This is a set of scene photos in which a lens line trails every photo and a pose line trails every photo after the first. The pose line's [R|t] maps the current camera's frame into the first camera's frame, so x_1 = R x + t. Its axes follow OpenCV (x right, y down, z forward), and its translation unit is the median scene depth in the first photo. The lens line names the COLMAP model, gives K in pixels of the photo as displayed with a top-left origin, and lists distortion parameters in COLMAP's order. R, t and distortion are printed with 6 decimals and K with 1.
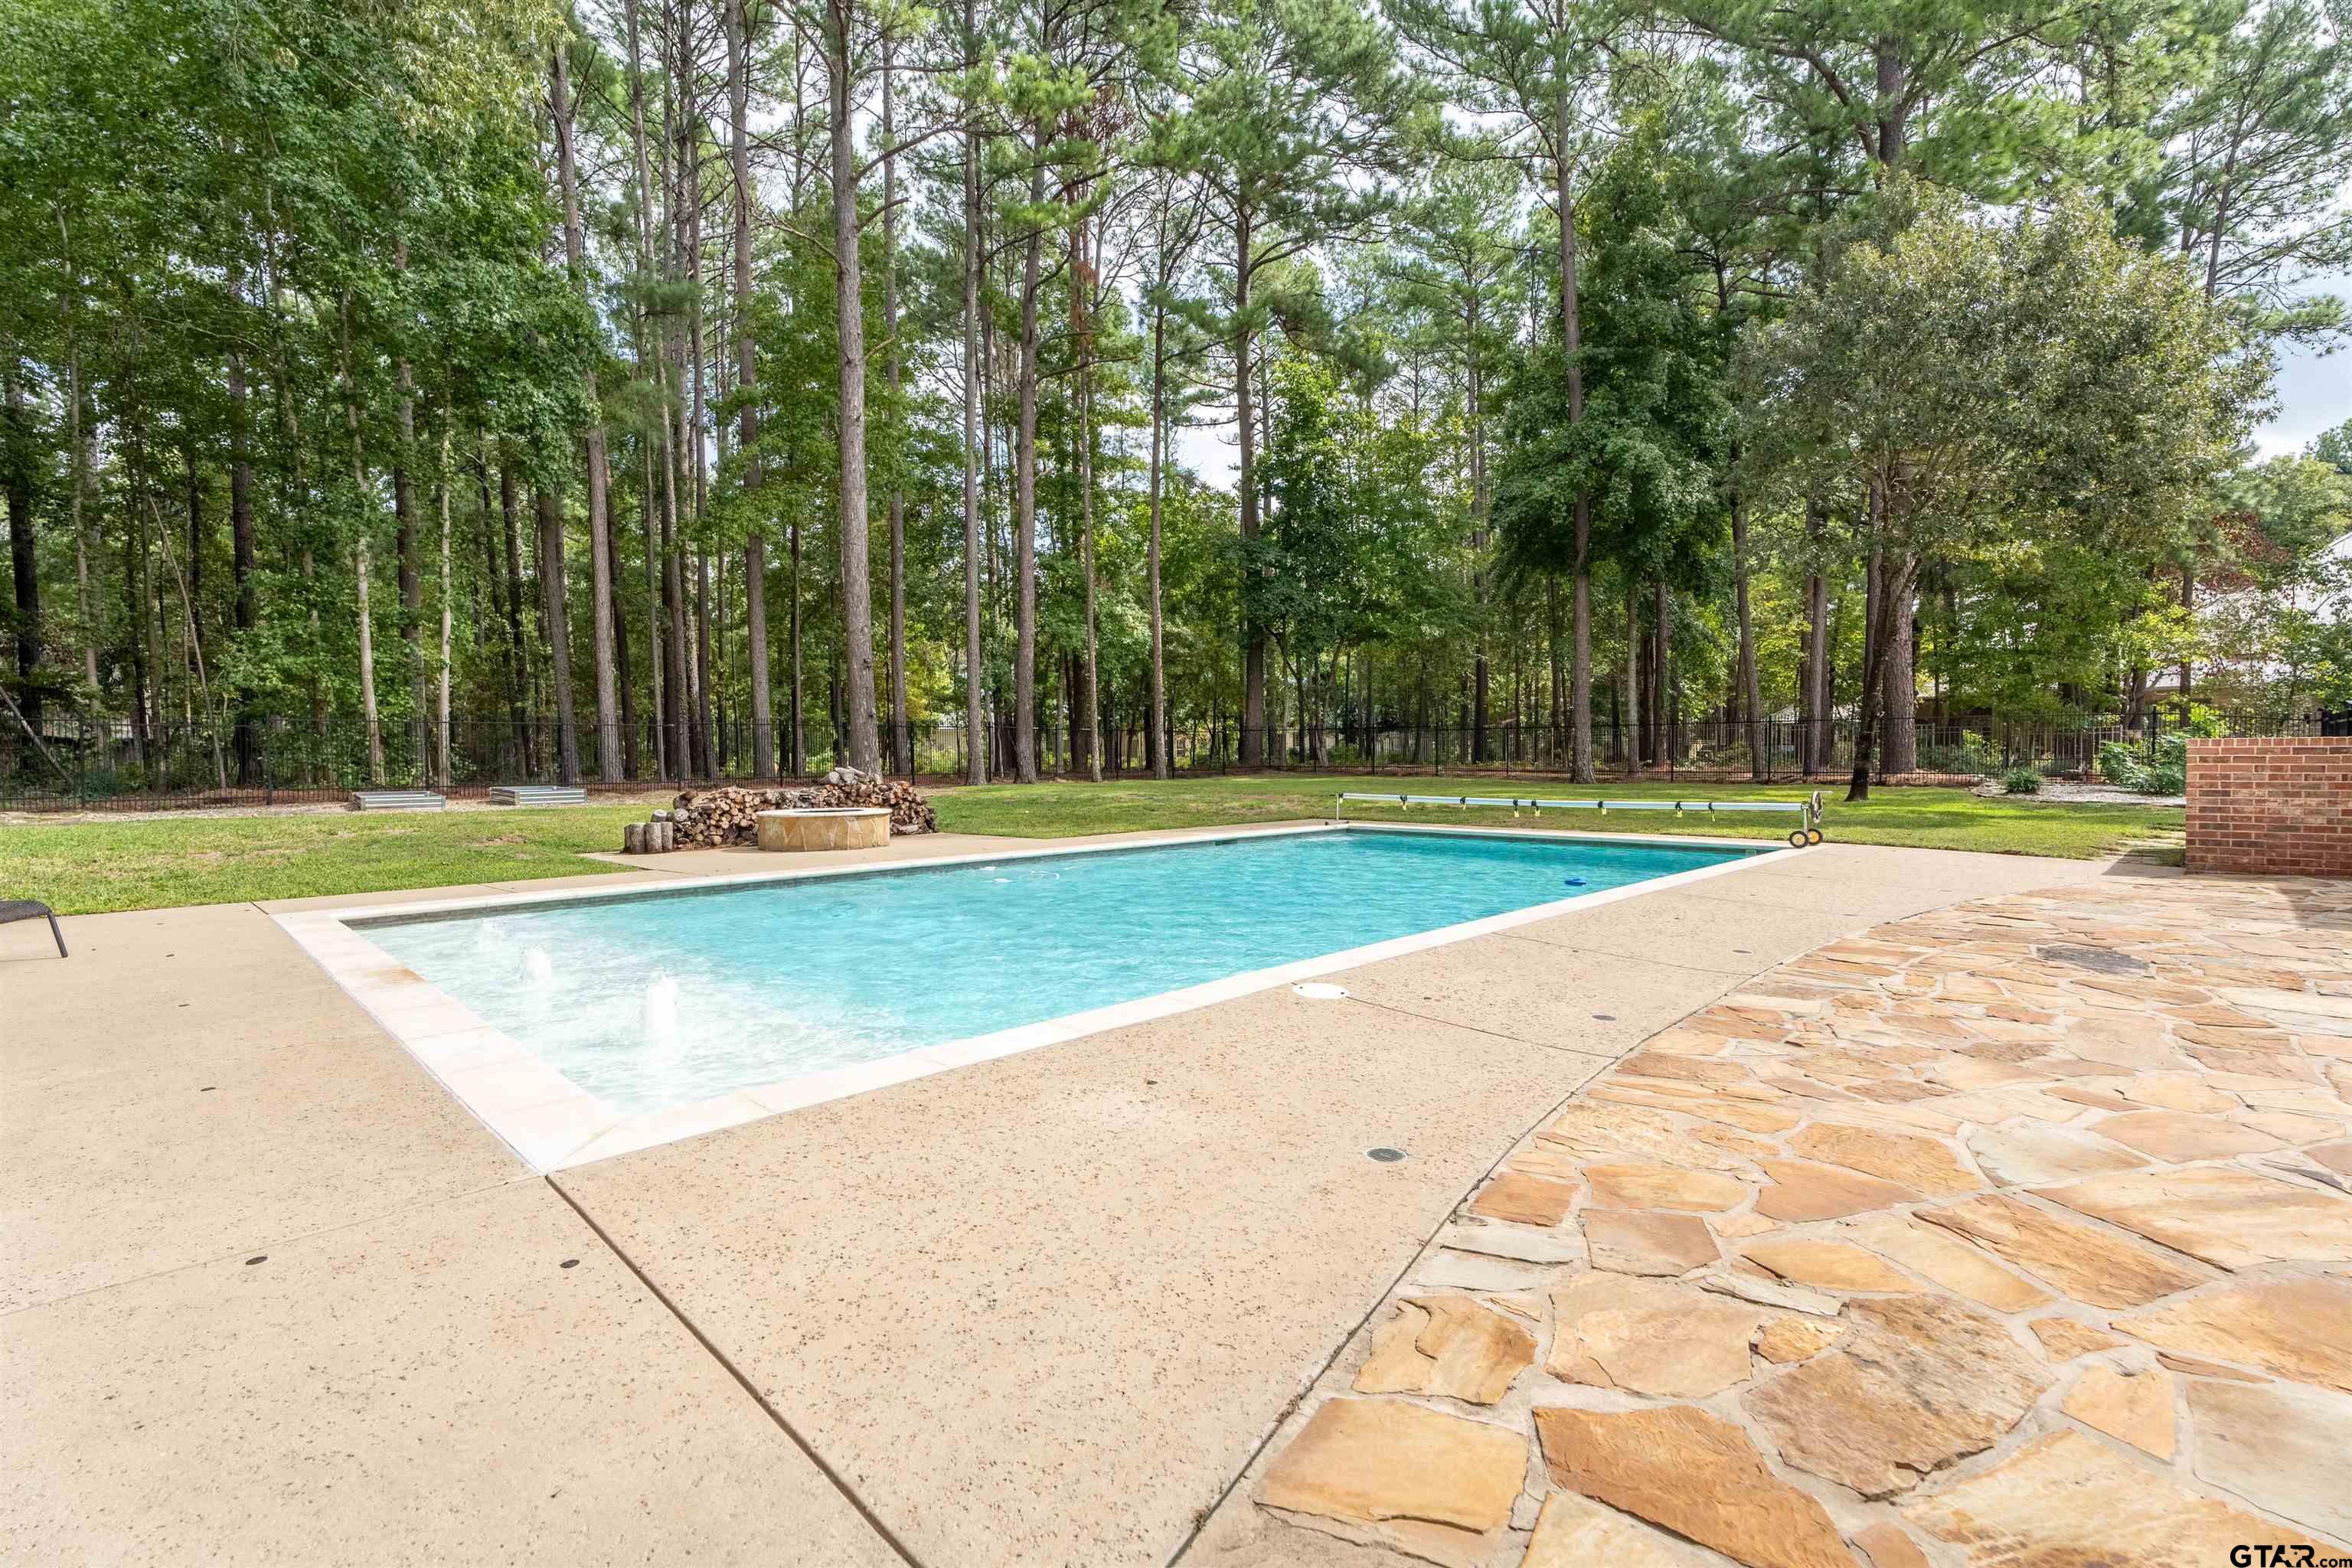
lens RADIAL K [[1055.0, 0, 1162.6], [0, 1055.0, 775.5], [0, 0, 1]] dist [-0.000068, 0.000132]
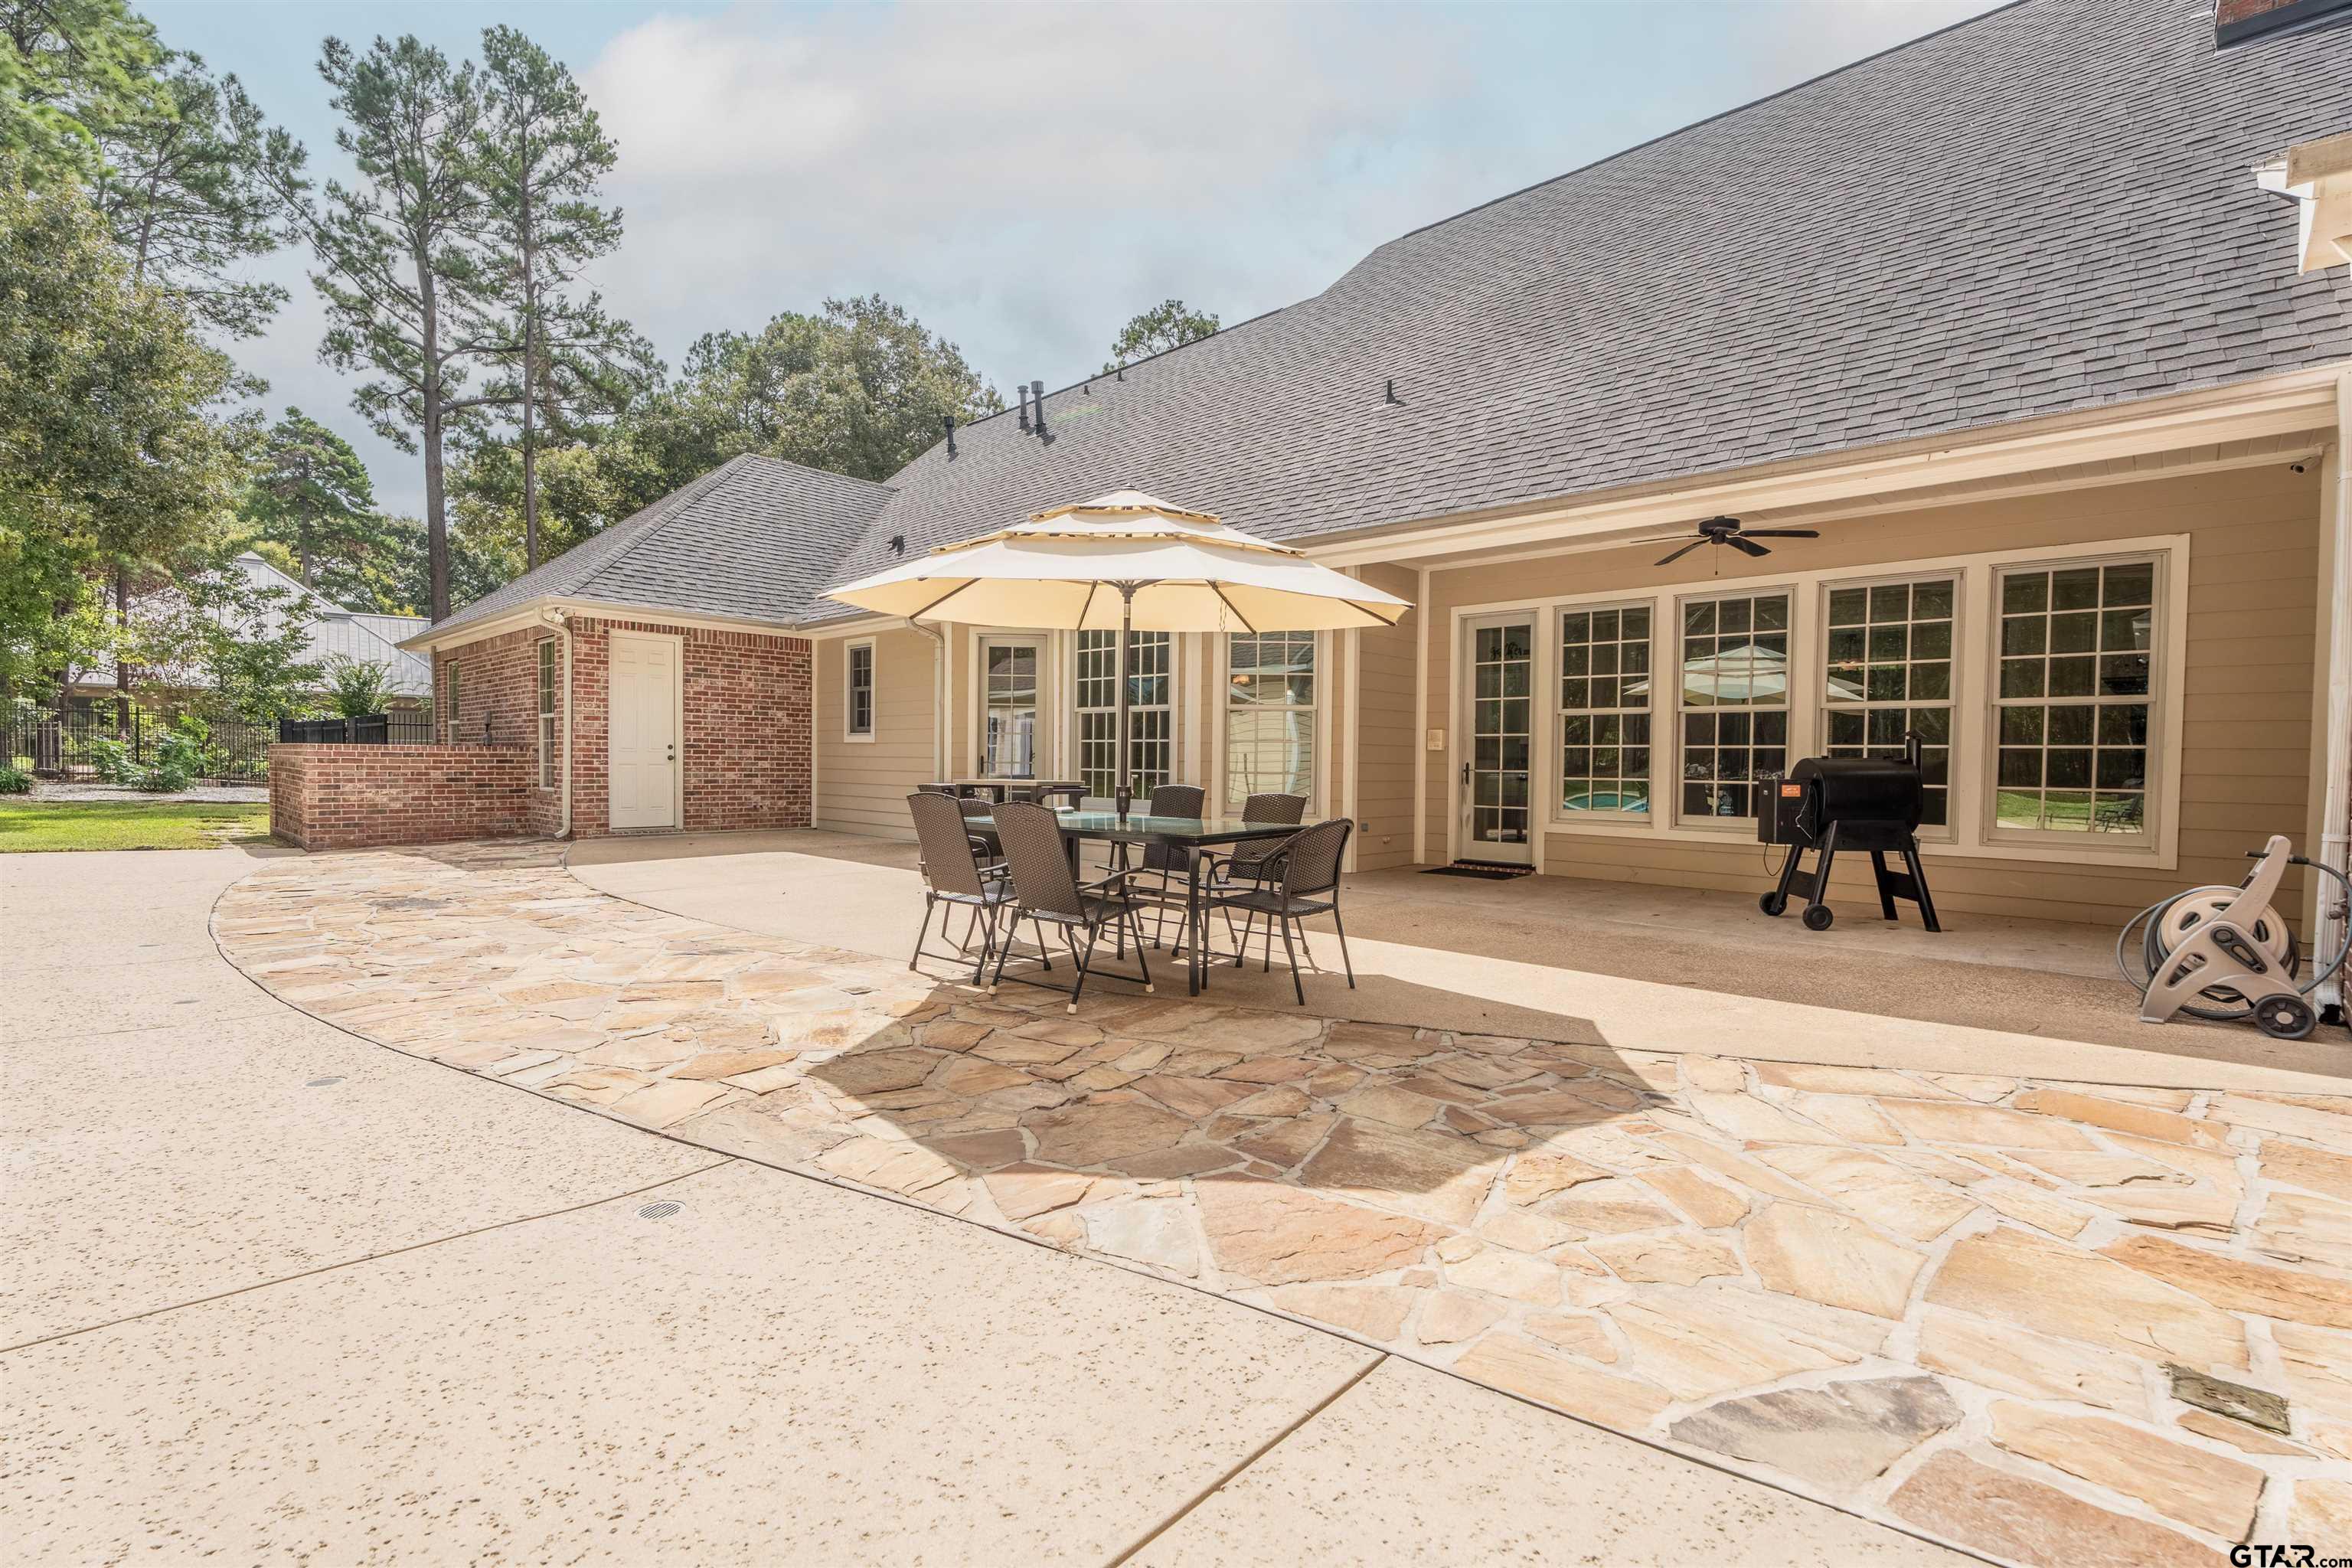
lens RADIAL K [[1055.0, 0, 1162.6], [0, 1055.0, 775.5], [0, 0, 1]] dist [-0.000068, 0.000132]
pose [[-0.012083, -0.008698, 0.999889, -0.123009], [0.006664, 0.999939, 0.008778, -0.000664], [-0.999905, 0.006769, -0.012025, 0.003074]]
